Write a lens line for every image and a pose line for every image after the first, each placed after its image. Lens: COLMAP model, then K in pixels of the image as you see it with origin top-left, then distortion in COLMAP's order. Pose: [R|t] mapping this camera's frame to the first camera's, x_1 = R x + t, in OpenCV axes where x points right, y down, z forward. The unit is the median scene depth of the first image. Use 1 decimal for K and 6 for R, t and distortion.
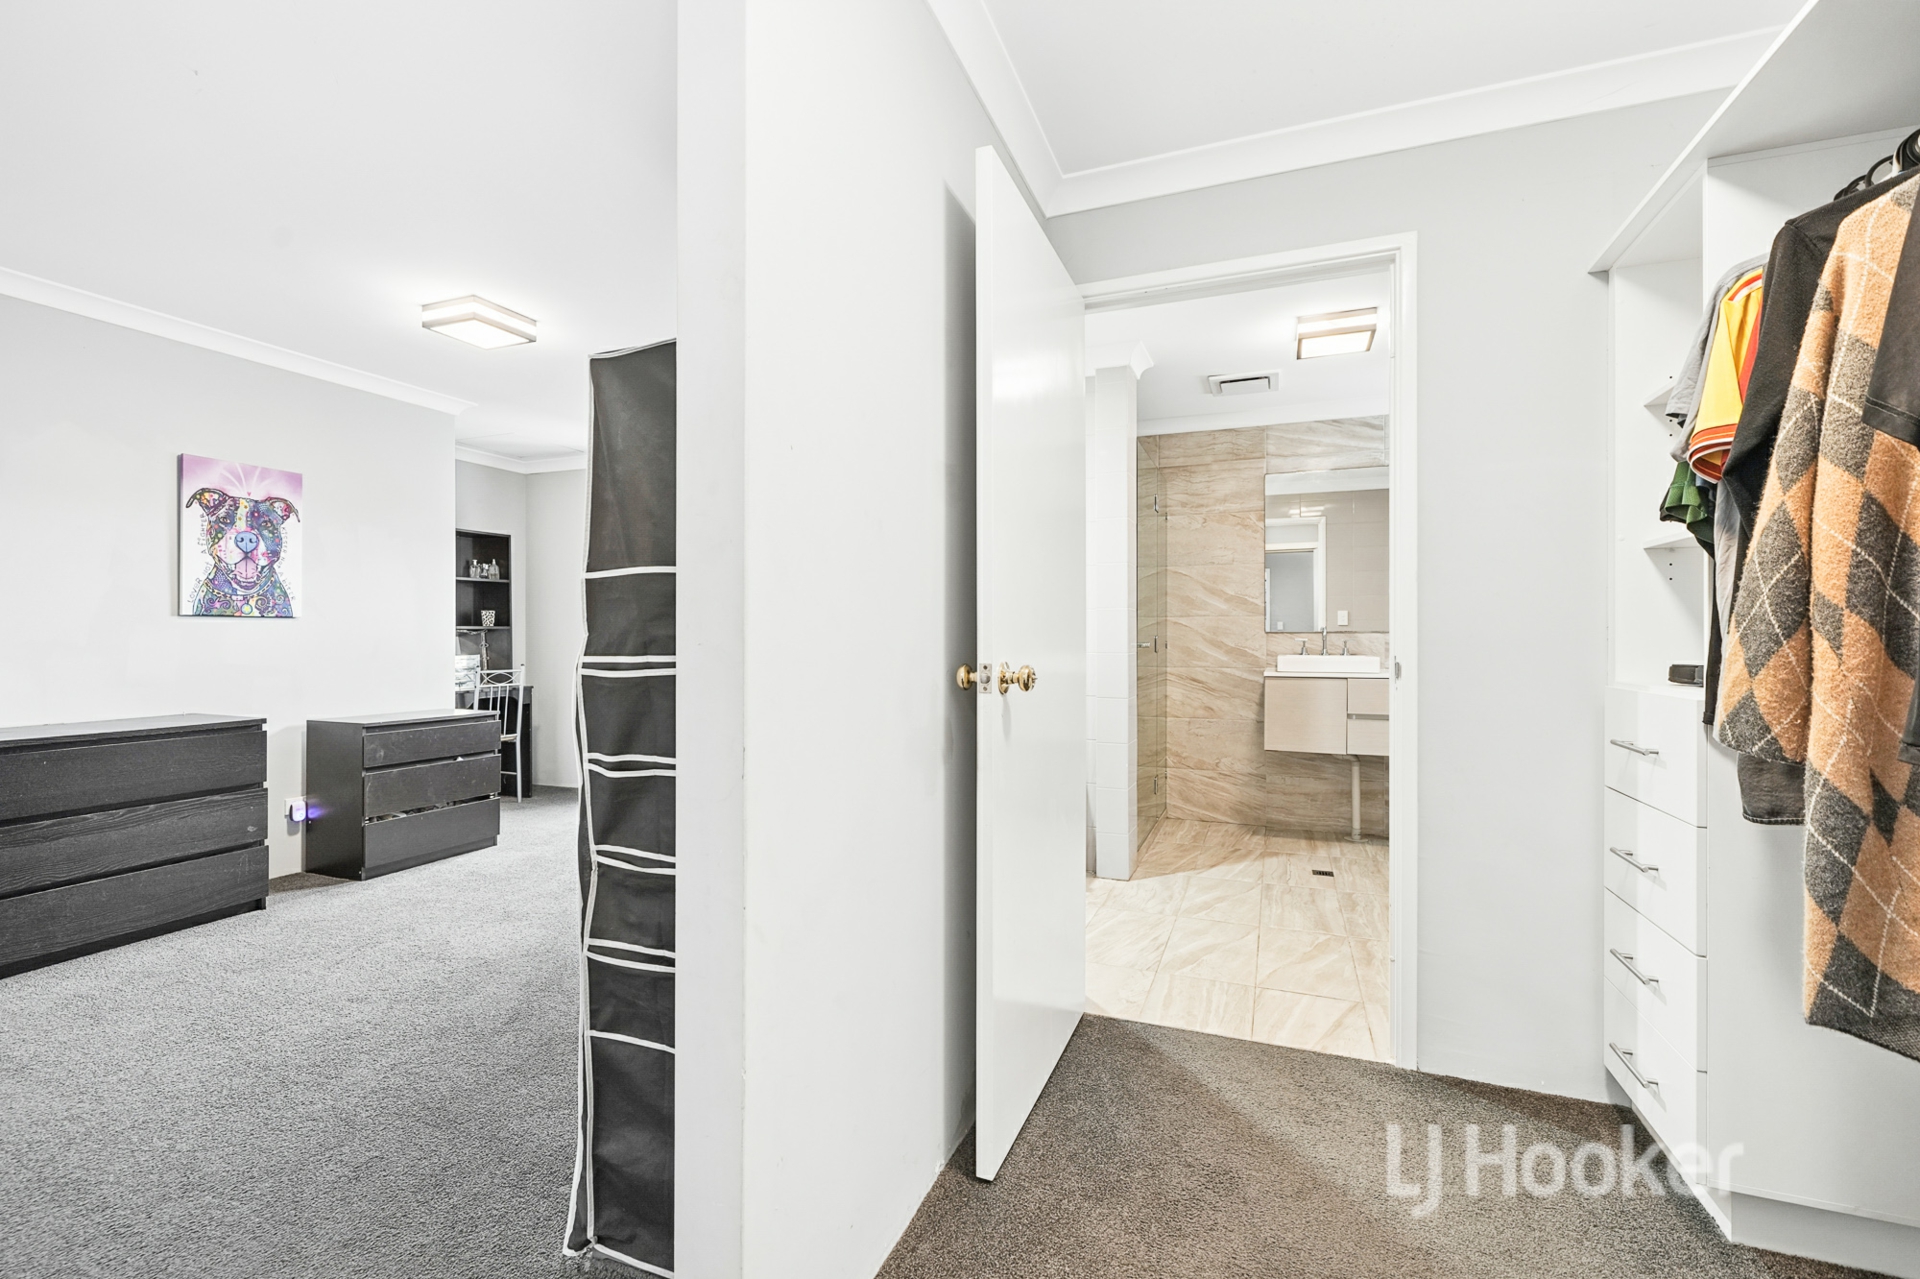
lens RADIAL K [[855.6, 0, 955.2], [0, 855.6, 638.3], [0, 0, 1]] dist [0.003233, -0.000655]
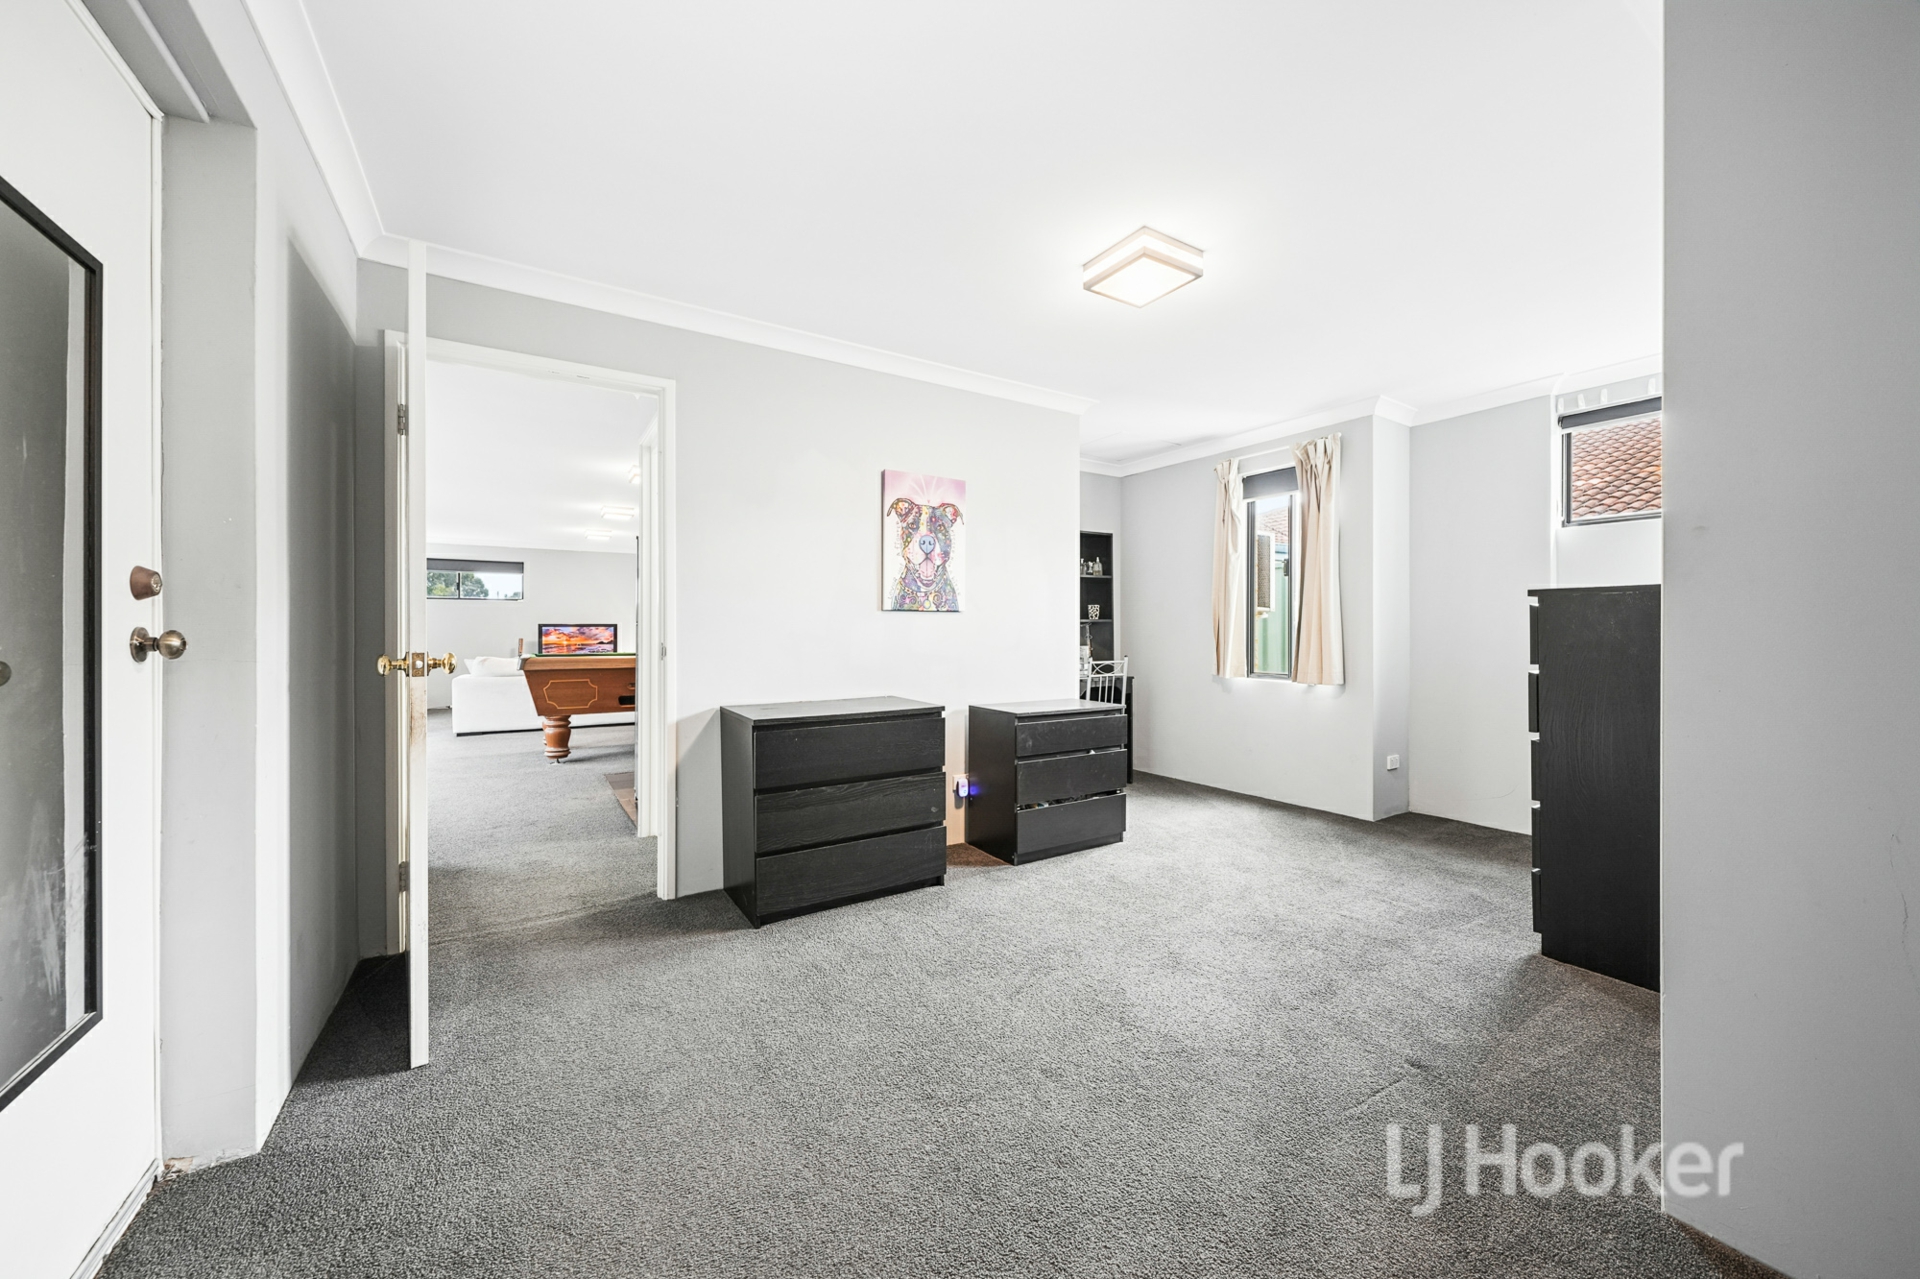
lens RADIAL K [[681.8, 0, 949.1], [0, 681.8, 636.4], [0, 0, 1]] dist [-0.000370, 0.000006]
pose [[0.808756, 0.005592, -0.588117, -0.274855], [-0.001045, 0.999967, 0.008071, 0.000726], [0.588143, -0.005913, 0.808735, 0.291507]]
